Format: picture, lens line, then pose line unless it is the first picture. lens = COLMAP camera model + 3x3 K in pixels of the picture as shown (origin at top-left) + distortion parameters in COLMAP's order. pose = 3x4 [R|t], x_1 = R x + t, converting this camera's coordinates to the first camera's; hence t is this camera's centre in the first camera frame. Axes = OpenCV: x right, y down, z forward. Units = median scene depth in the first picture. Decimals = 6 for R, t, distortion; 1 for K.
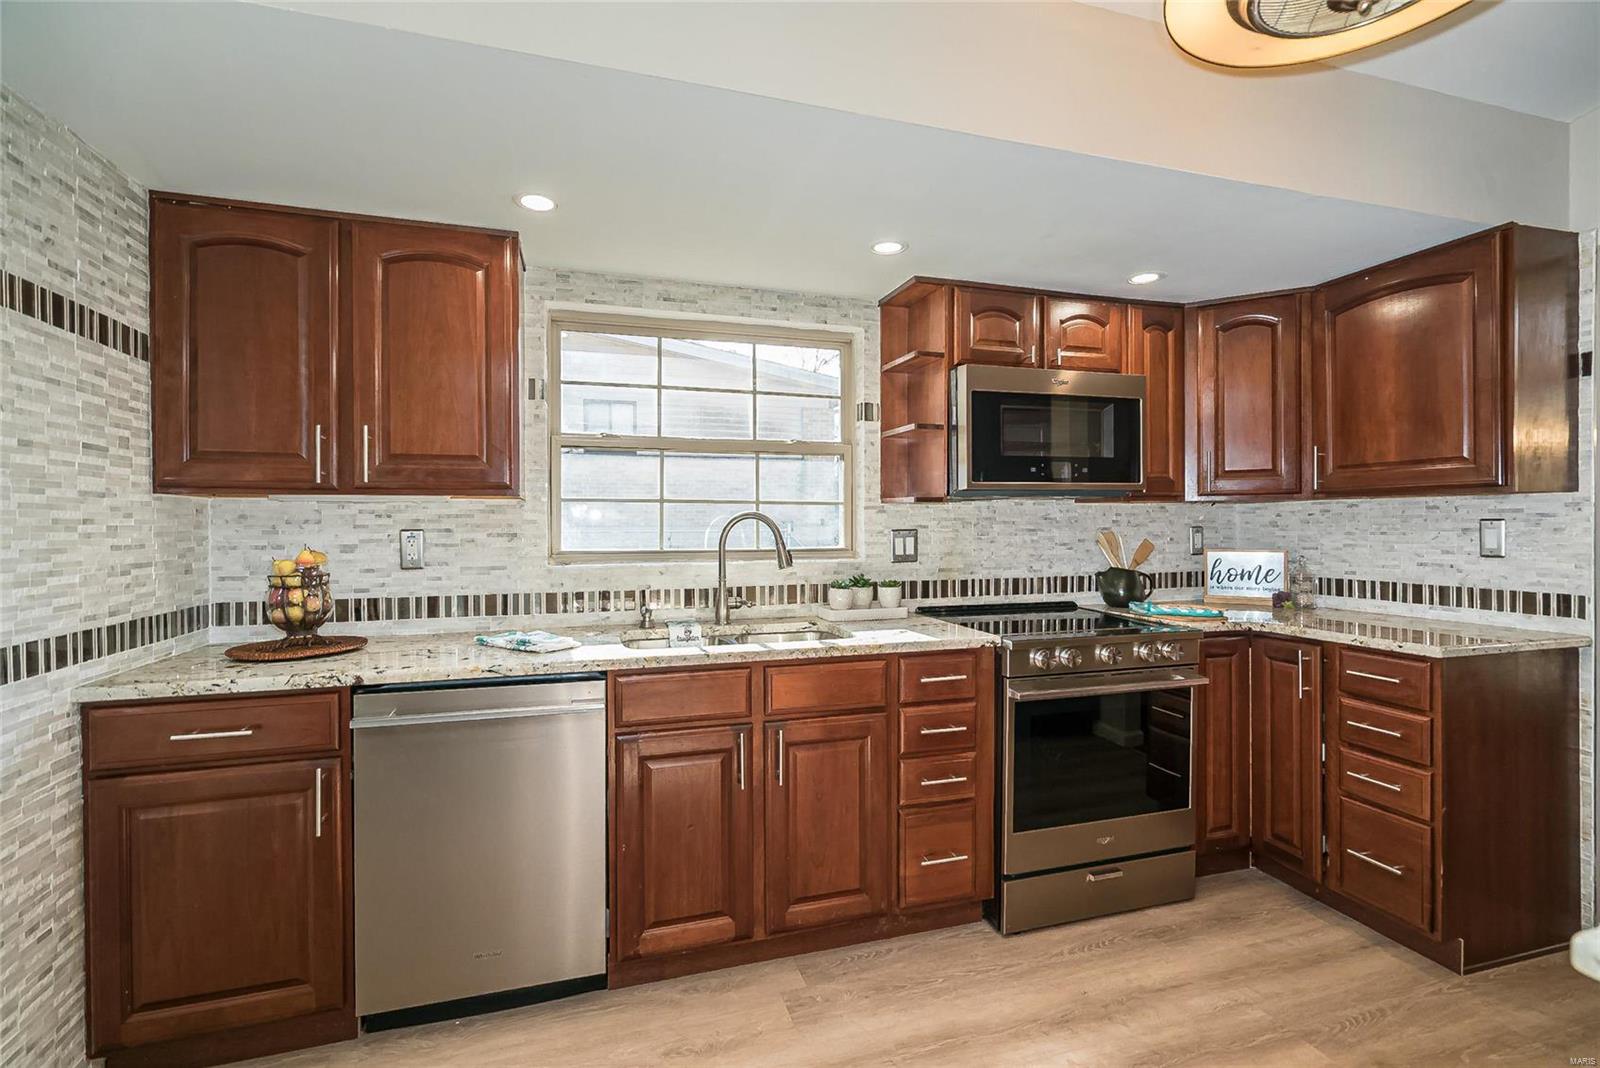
lens RADIAL K [[742.0, 0, 765.6], [0, 742.0, 528.8], [0, 0, 1]] dist [-0.001372, 0.000029]
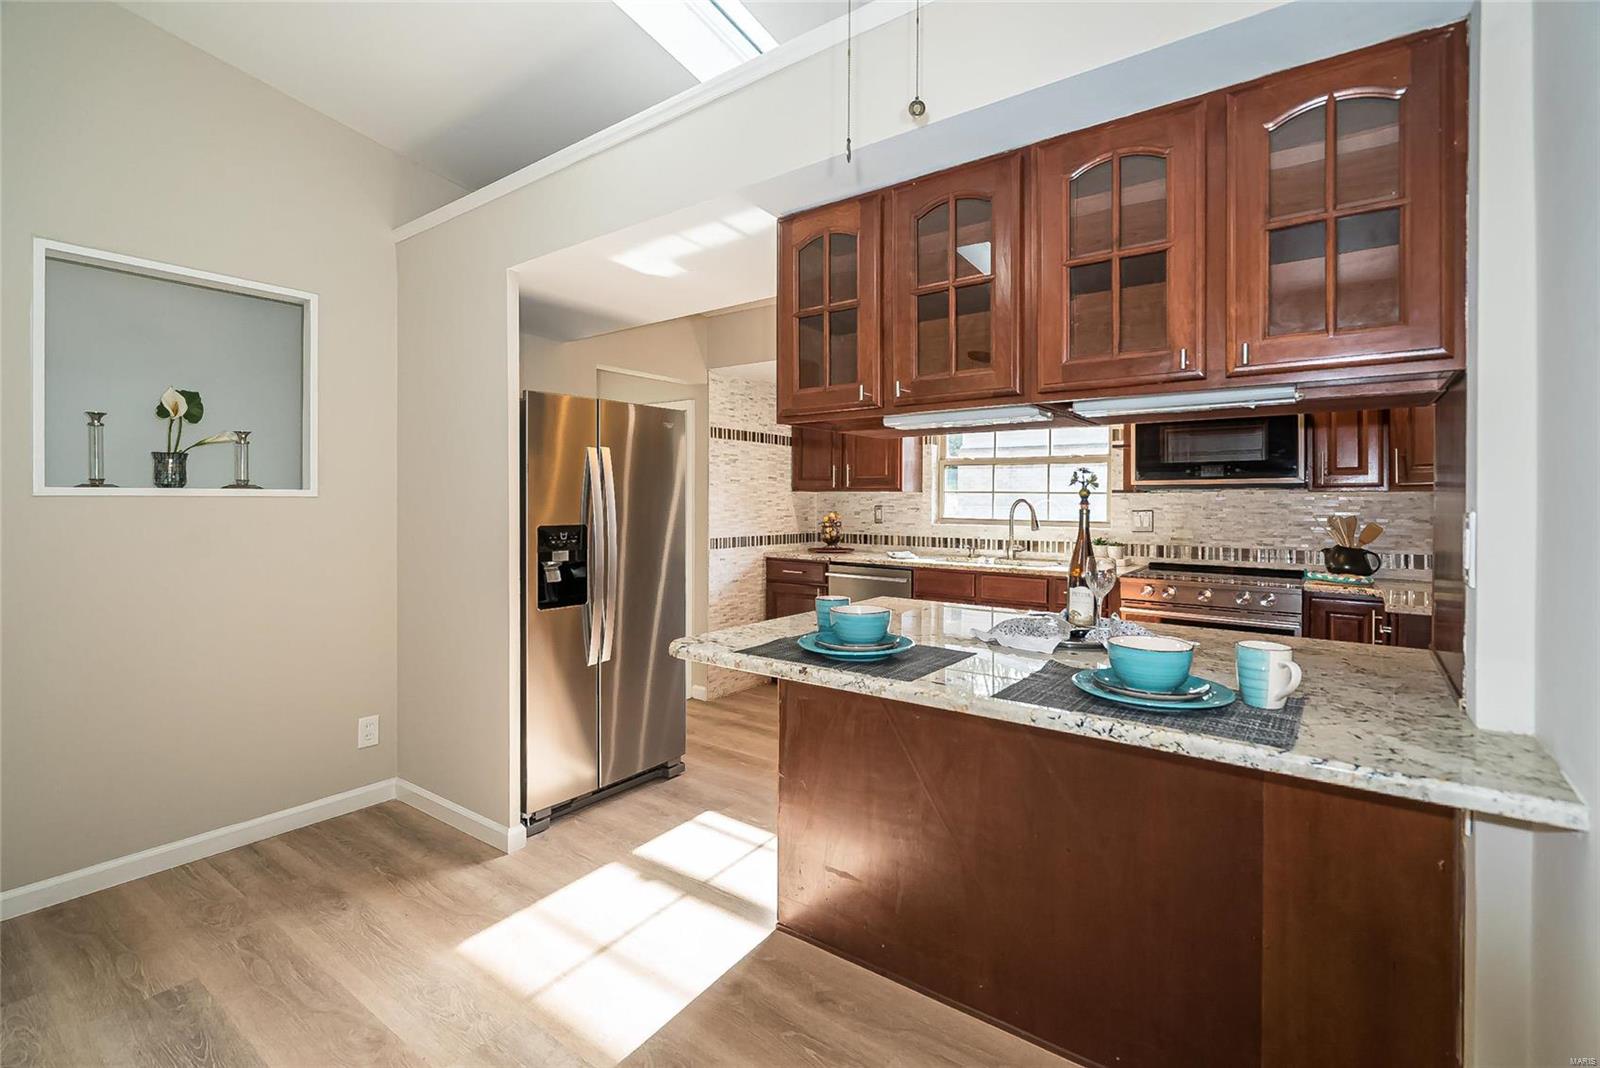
lens RADIAL K [[724.1, 0, 799.6], [0, 724.1, 503.0], [0, 0, 1]] dist [-0.001219, 0.000309]
pose [[0.607906, 0.009342, -0.793954, 1.076244], [-0.016701, 0.999860, -0.001022, -0.000838], [0.793833, 0.013881, 0.607977, -0.520461]]
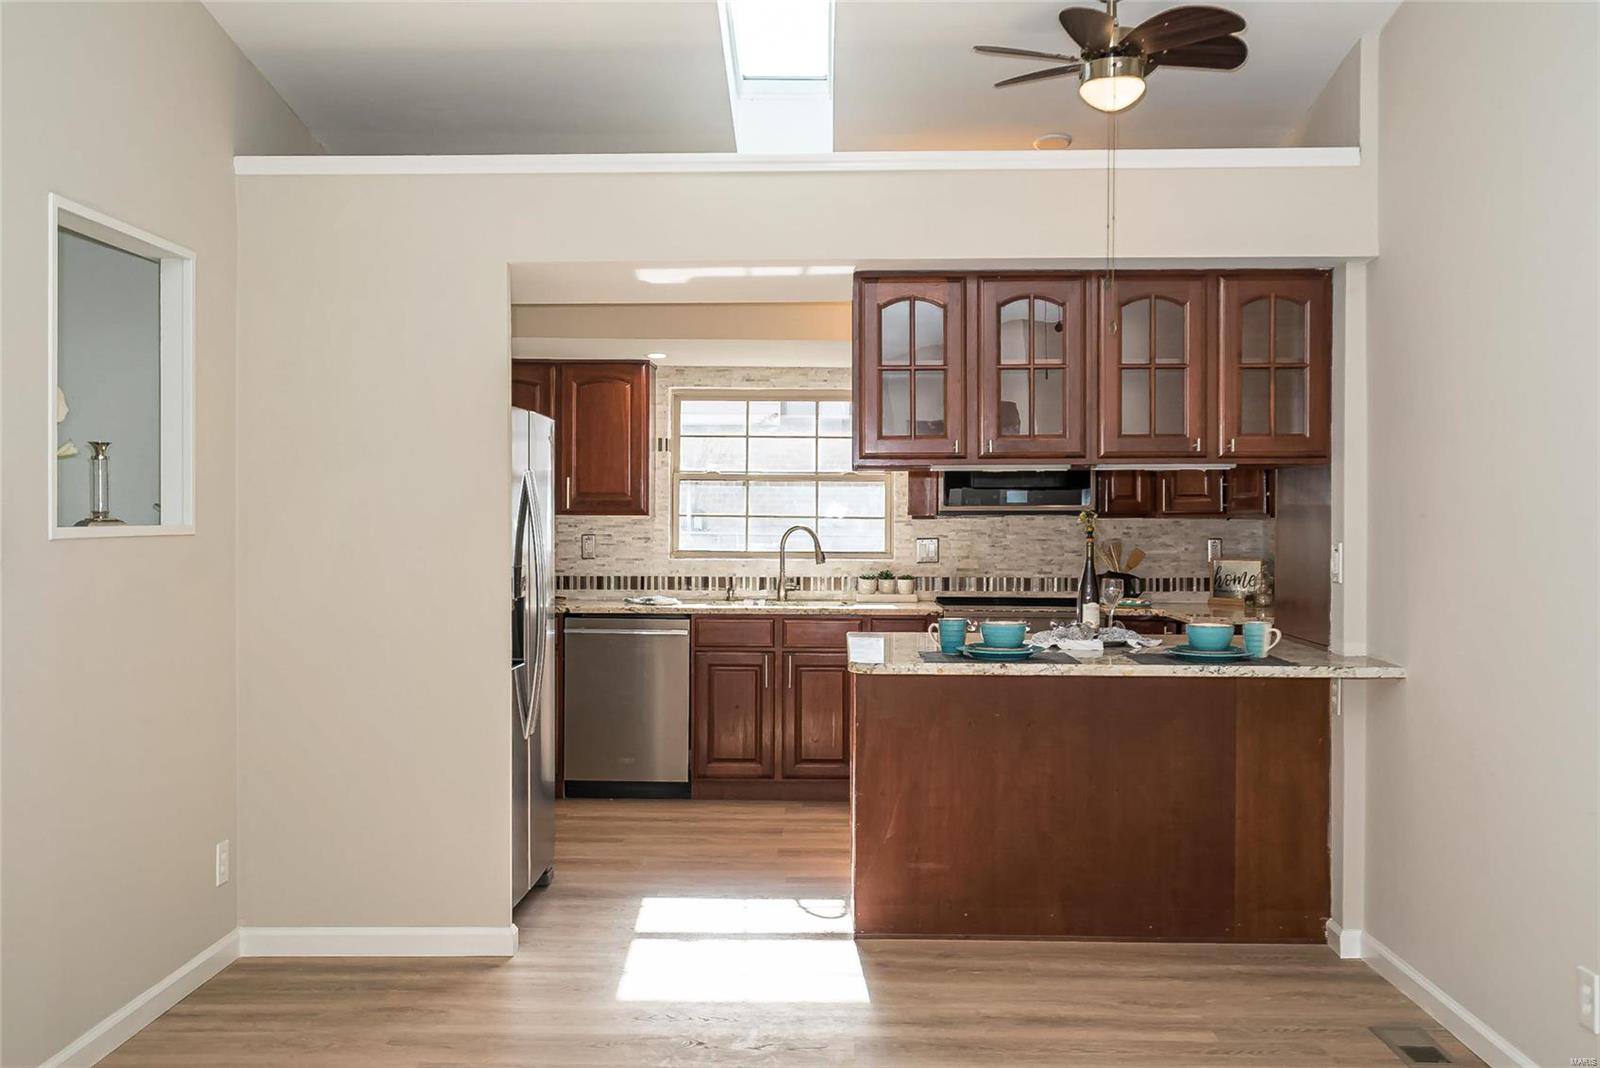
lens RADIAL K [[1541.5, 0, 800.0], [0, 1541.5, 534.0], [0, 0, 1]] dist [-0.001181, -0.000737]
pose [[0.961874, 0.010728, -0.273281, 0.830782], [-0.010652, 0.999942, 0.001765, -0.010269], [0.273284, 0.001213, 0.961933, -1.976947]]
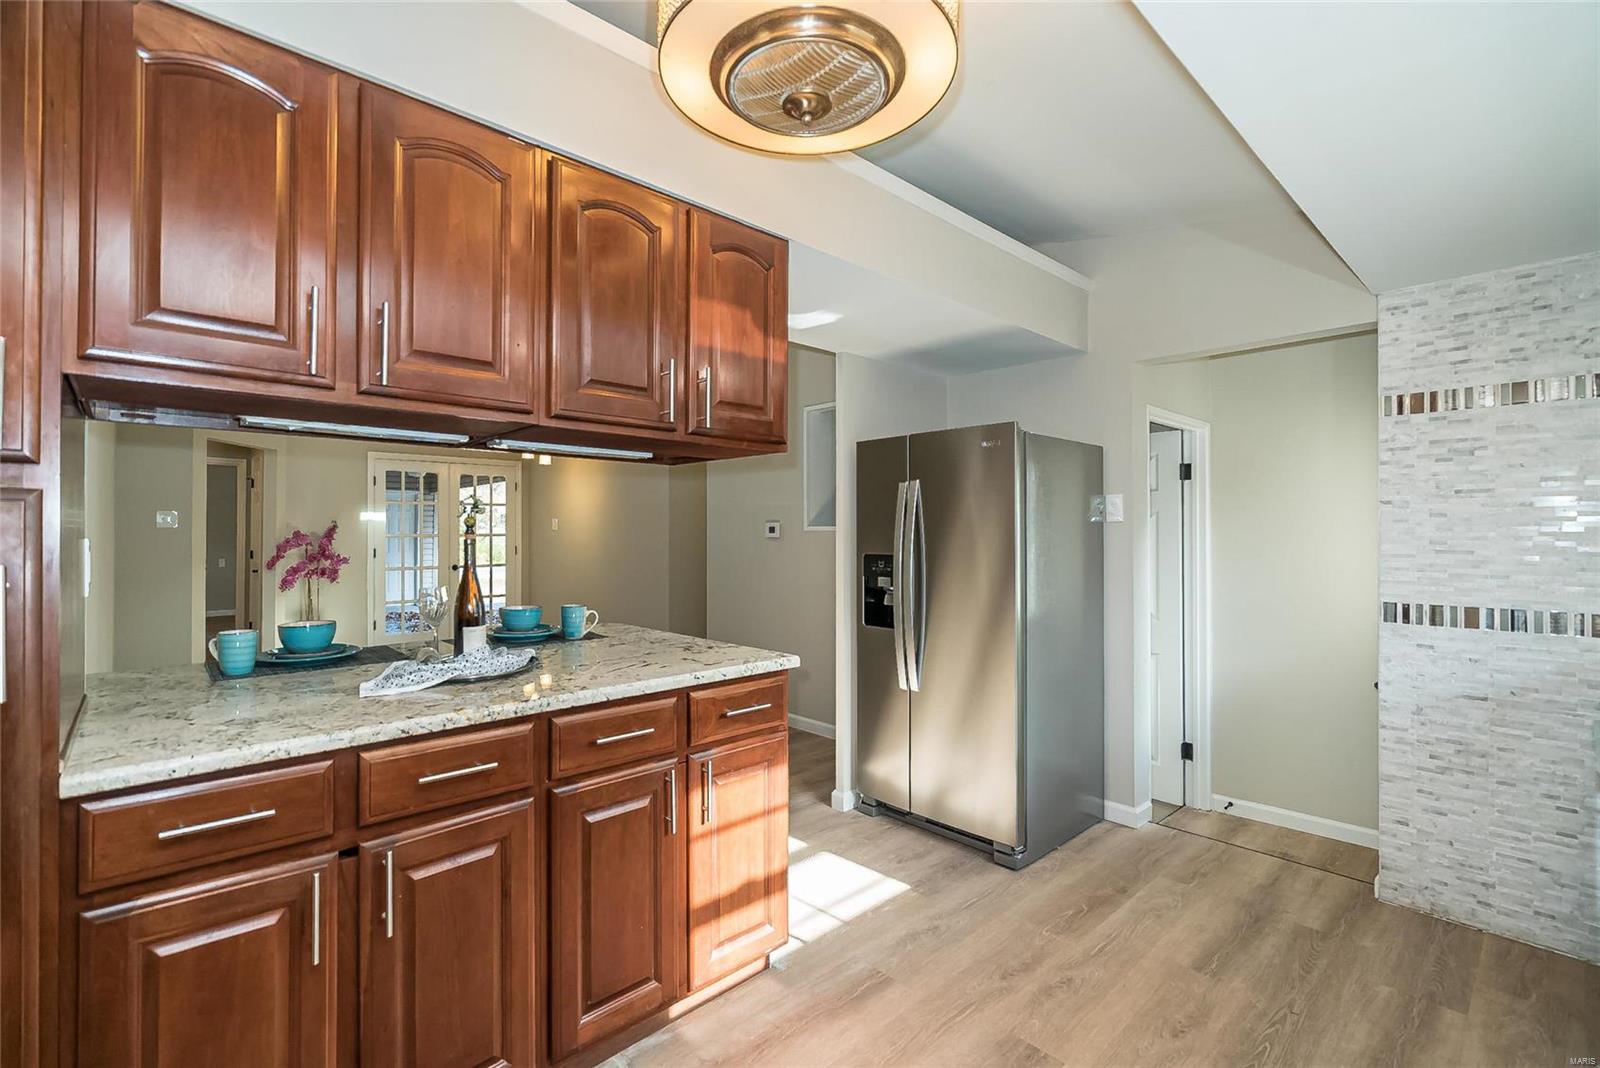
lens RADIAL K [[739.0, 0, 756.4], [0, 739.0, 522.3], [0, 0, 1]] dist [0.003354, 0.000240]
pose [[-0.909890, -0.001882, -0.414846, 0.685092], [-0.001954, 0.999998, -0.000250, -0.017729], [0.414845, 0.000583, -0.909892, 1.014191]]
